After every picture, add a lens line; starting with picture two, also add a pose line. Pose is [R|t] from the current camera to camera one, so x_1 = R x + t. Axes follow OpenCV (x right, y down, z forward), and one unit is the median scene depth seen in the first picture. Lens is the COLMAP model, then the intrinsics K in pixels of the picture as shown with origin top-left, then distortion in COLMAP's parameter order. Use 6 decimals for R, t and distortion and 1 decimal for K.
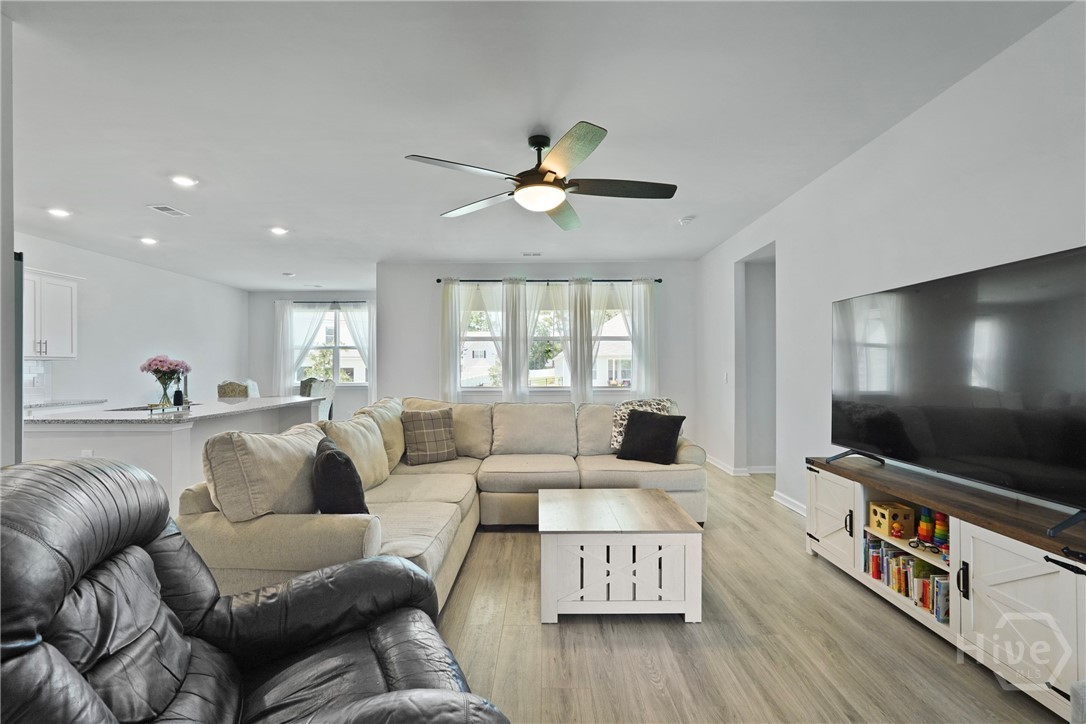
lens RADIAL K [[485.0, 0, 544.4], [0, 485.0, 365.5], [0, 0, 1]] dist [-0.025730, 0.017881]
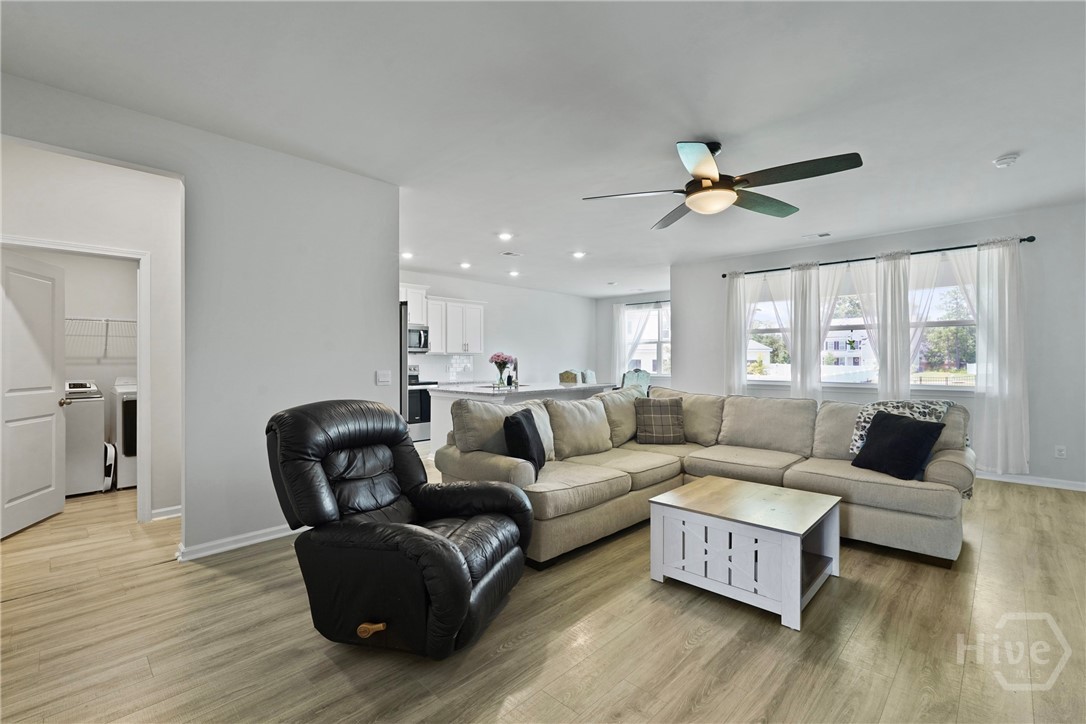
lens RADIAL K [[487.5, 0, 543.0], [0, 487.5, 362.0], [0, 0, 1]] dist [0.000276, 0.000135]
pose [[0.725522, 0.005291, -0.688178, 0.346130], [0.000638, 0.999965, 0.008361, -0.002430], [0.688198, -0.006505, 0.725494, -0.022911]]
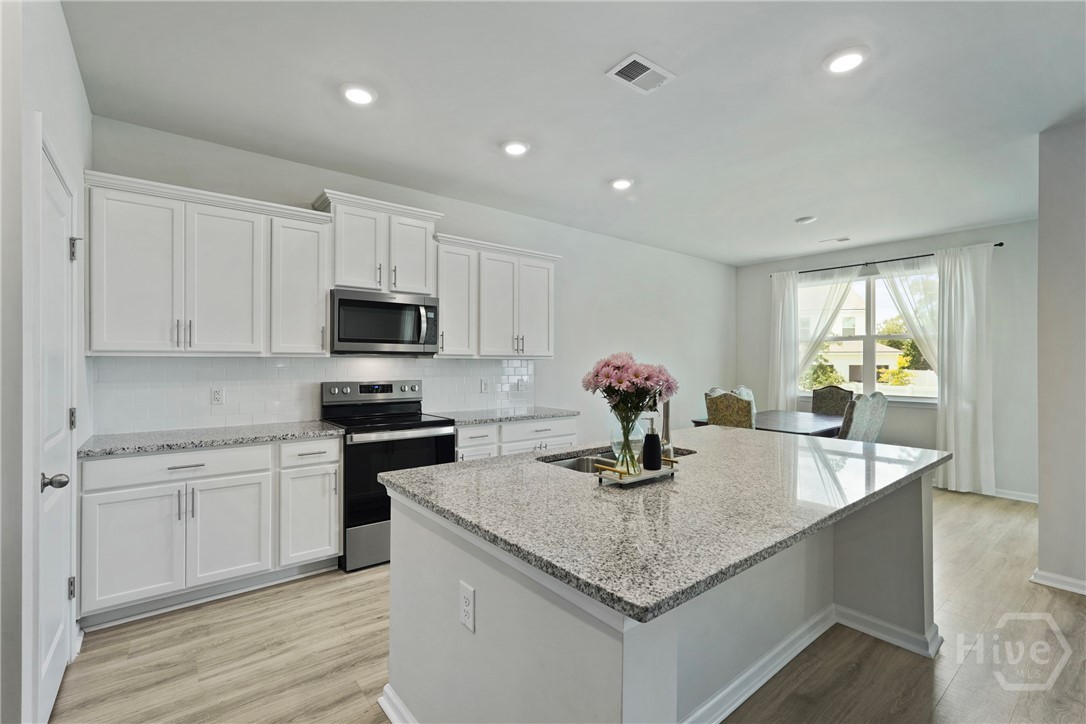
lens RADIAL K [[487.5, 0, 543.0], [0, 487.5, 362.0], [0, 0, 1]] dist [0.000276, 0.000135]
pose [[0.631365, 0.006656, -0.775457, -0.473814], [-0.005468, 0.999977, 0.004131, -0.014173], [0.775466, 0.001632, 0.631387, 0.633669]]
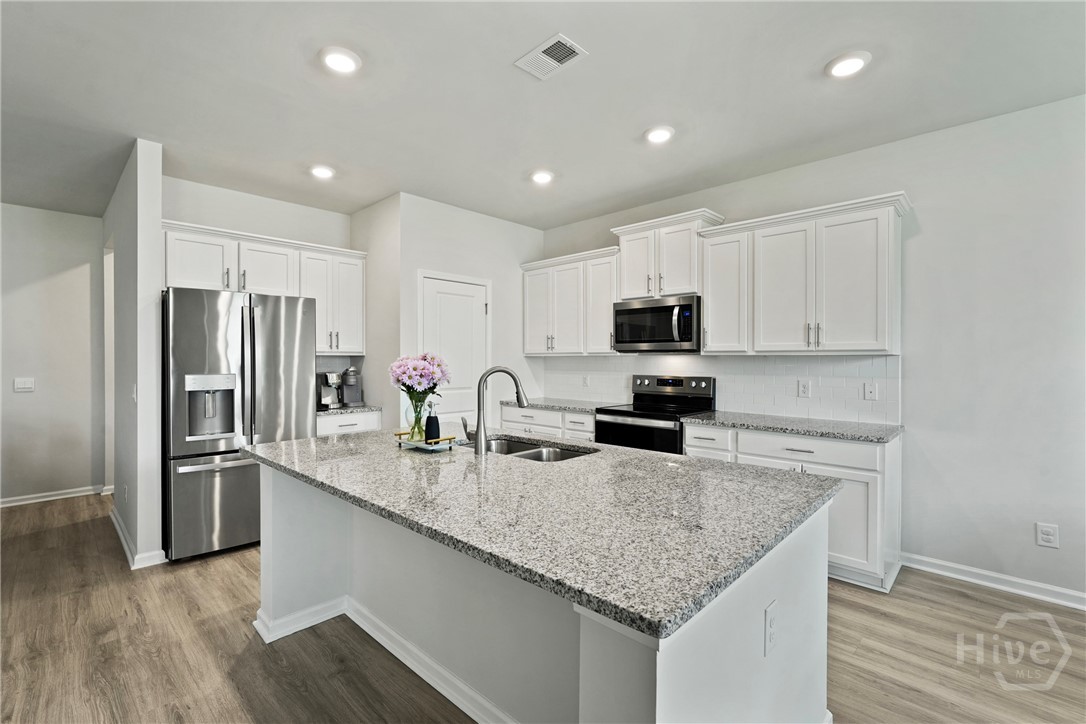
lens RADIAL K [[485.0, 0, 544.4], [0, 485.0, 365.5], [0, 0, 1]] dist [-0.025730, 0.017881]
pose [[-0.692357, 0.015040, -0.721398, -0.453169], [0.004926, 0.999858, 0.016118, -0.013204], [0.721538, 0.007606, -0.692333, 1.452572]]
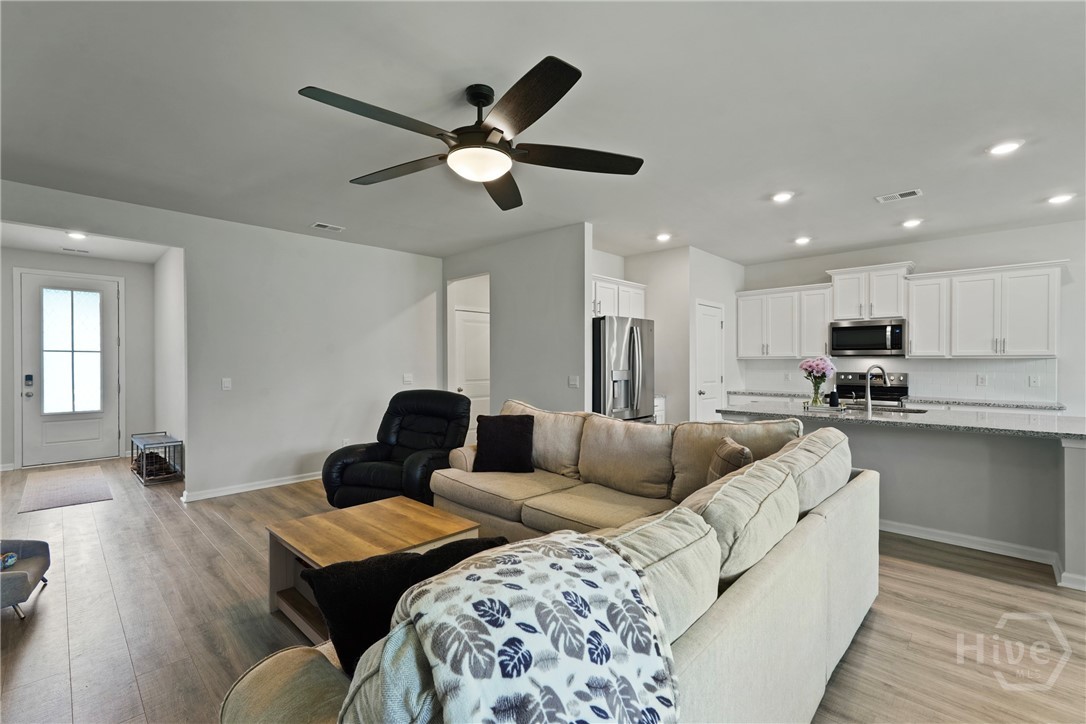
lens RADIAL K [[485.0, 0, 544.4], [0, 485.0, 365.5], [0, 0, 1]] dist [-0.025730, 0.017881]
pose [[-0.688610, 0.010685, -0.725053, 0.357405], [0.004890, 0.999937, 0.010091, -0.015006], [0.725115, 0.003403, -0.688619, 1.235125]]
